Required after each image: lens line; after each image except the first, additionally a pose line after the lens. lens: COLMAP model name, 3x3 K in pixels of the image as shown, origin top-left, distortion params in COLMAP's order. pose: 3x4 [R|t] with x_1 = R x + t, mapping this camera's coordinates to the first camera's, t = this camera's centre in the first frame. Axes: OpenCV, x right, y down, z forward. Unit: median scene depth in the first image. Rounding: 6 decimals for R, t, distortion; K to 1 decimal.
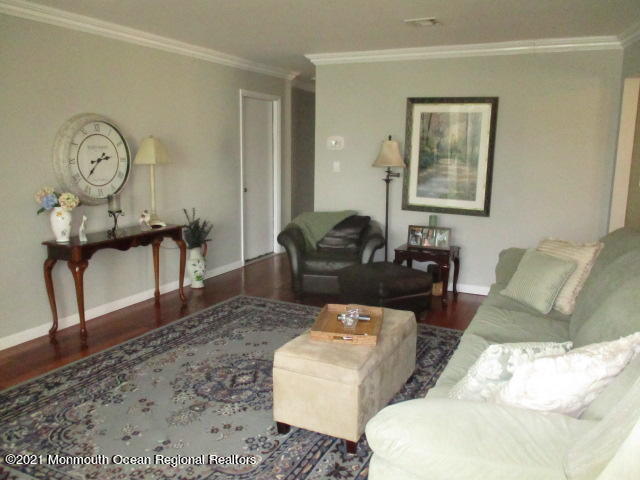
lens RADIAL K [[540.6, 0, 327.6], [0, 540.6, 236.6], [0, 0, 1]] dist [-0.014722, 0.002415]
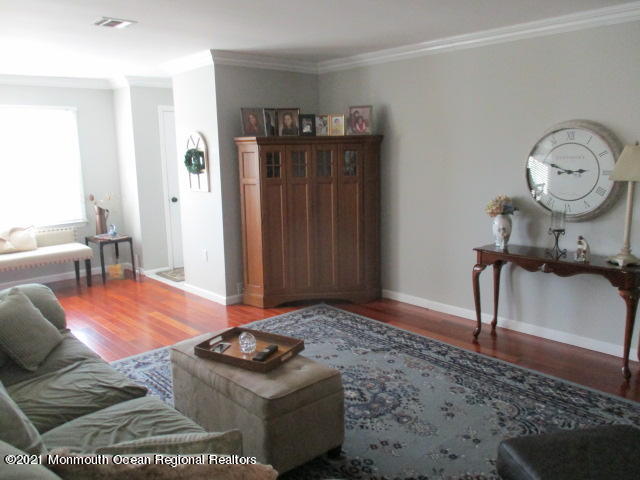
lens RADIAL K [[524.8, 0, 322.2], [0, 524.8, 266.4], [0, 0, 1]] dist [-0.009432, 0.000044]
pose [[-0.393833, 0.197974, -0.897609, 0.632051], [-0.130283, 0.954649, 0.267717, -0.198462], [0.909902, 0.222379, -0.350179, 1.118673]]
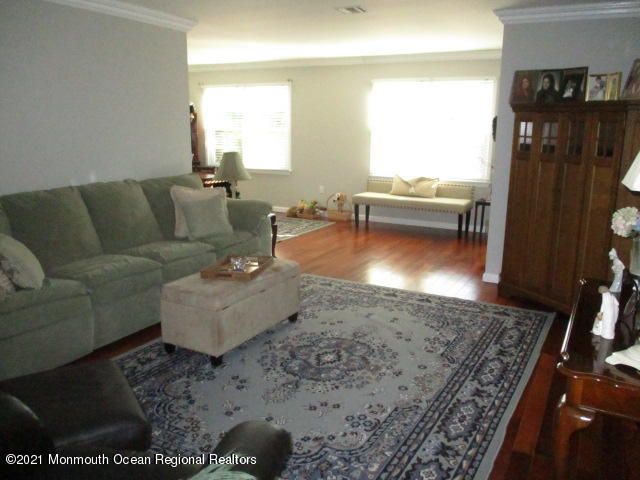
lens RADIAL K [[540.6, 0, 327.6], [0, 540.6, 236.6], [0, 0, 1]] dist [-0.014722, 0.002415]
pose [[-0.998397, -0.039916, 0.040137, -0.165450], [-0.022913, 0.933346, 0.358247, -0.276516], [-0.051762, 0.356753, -0.932764, 1.673665]]
